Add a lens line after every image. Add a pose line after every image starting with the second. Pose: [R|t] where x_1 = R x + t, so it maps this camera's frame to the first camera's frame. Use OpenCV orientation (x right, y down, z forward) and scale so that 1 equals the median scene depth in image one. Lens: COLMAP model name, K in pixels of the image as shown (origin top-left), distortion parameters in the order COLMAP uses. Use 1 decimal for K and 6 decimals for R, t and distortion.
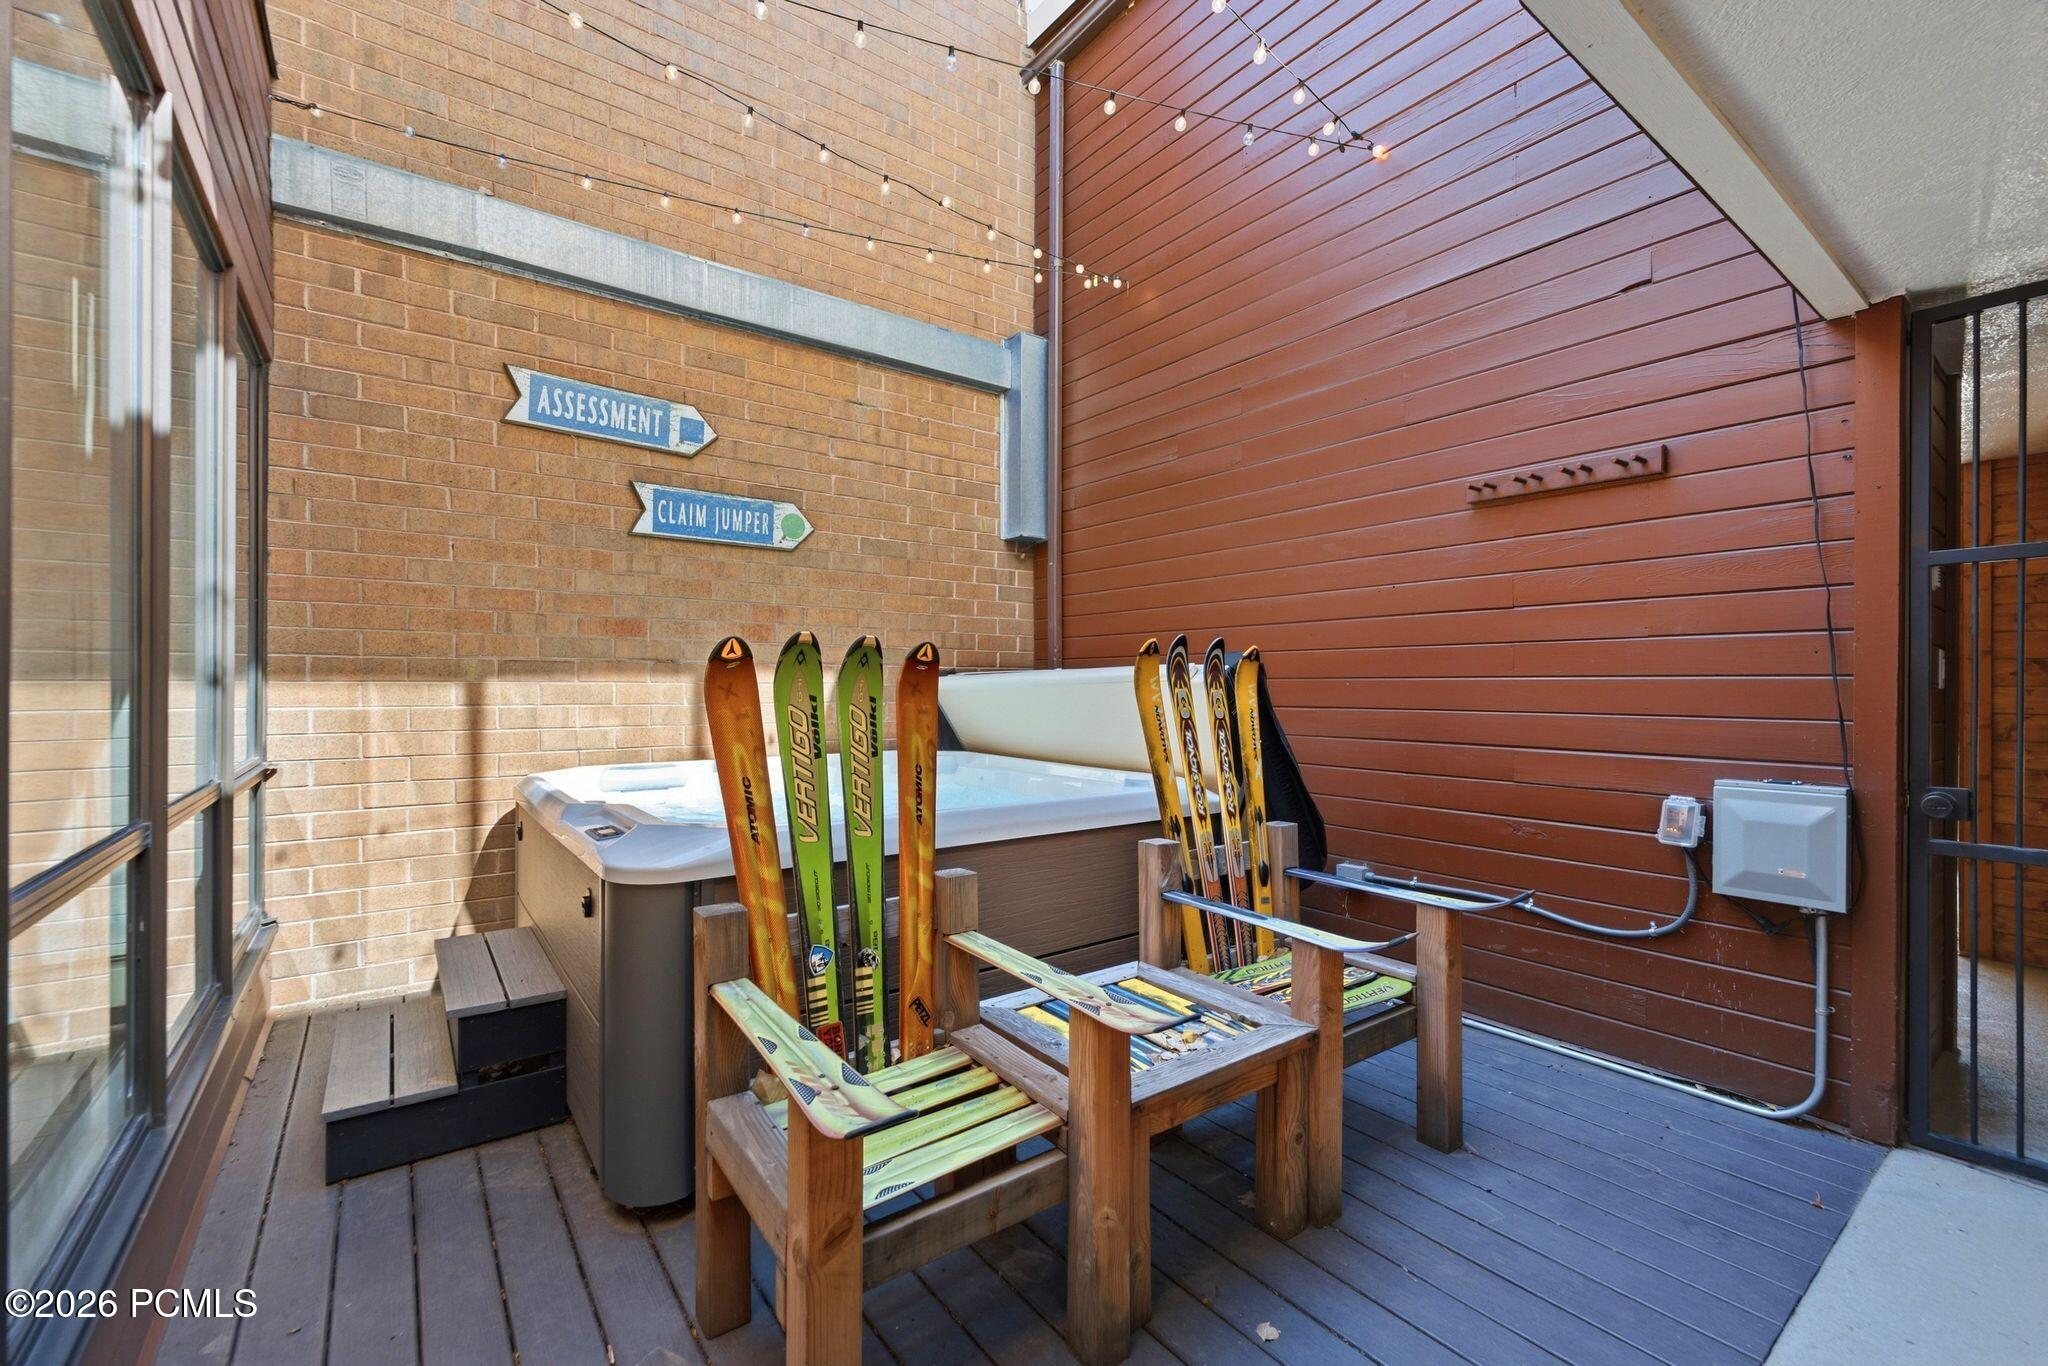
lens RADIAL K [[857.1, 0, 1029.1], [0, 857.1, 694.1], [0, 0, 1]] dist [-0.007669, 0.008246]
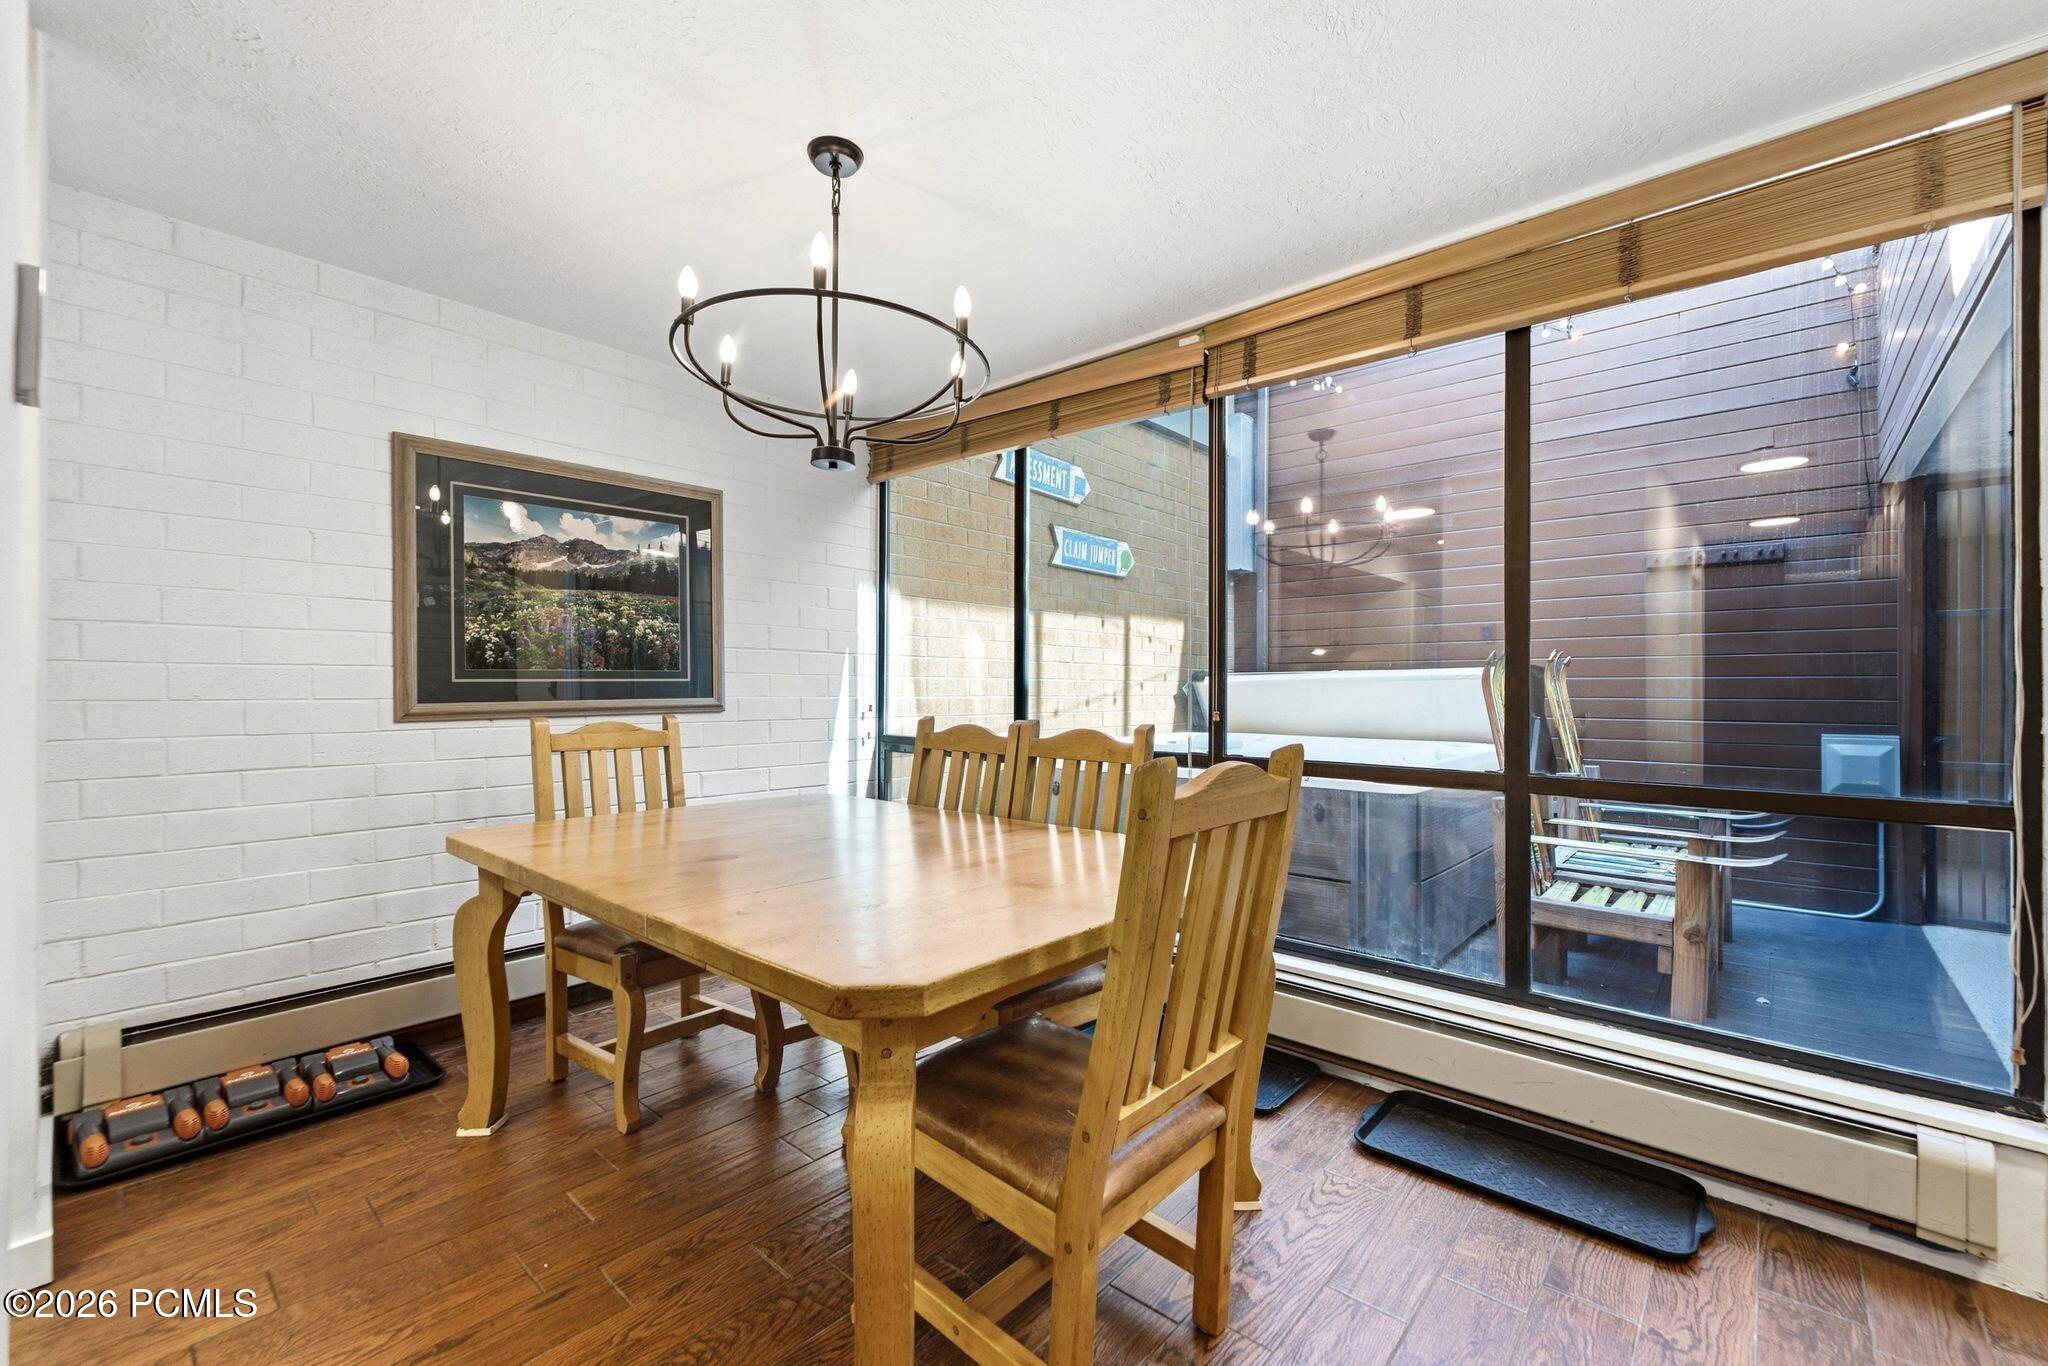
lens RADIAL K [[857.1, 0, 1022.5], [0, 857.1, 692.6], [0, 0, 1]] dist [-0.007669, 0.008246]
pose [[0.978689, -0.000688, 0.205348, -0.763355], [0.002396, 0.999965, -0.008067, 0.016313], [-0.205335, 0.008387, 0.978656, -0.255544]]
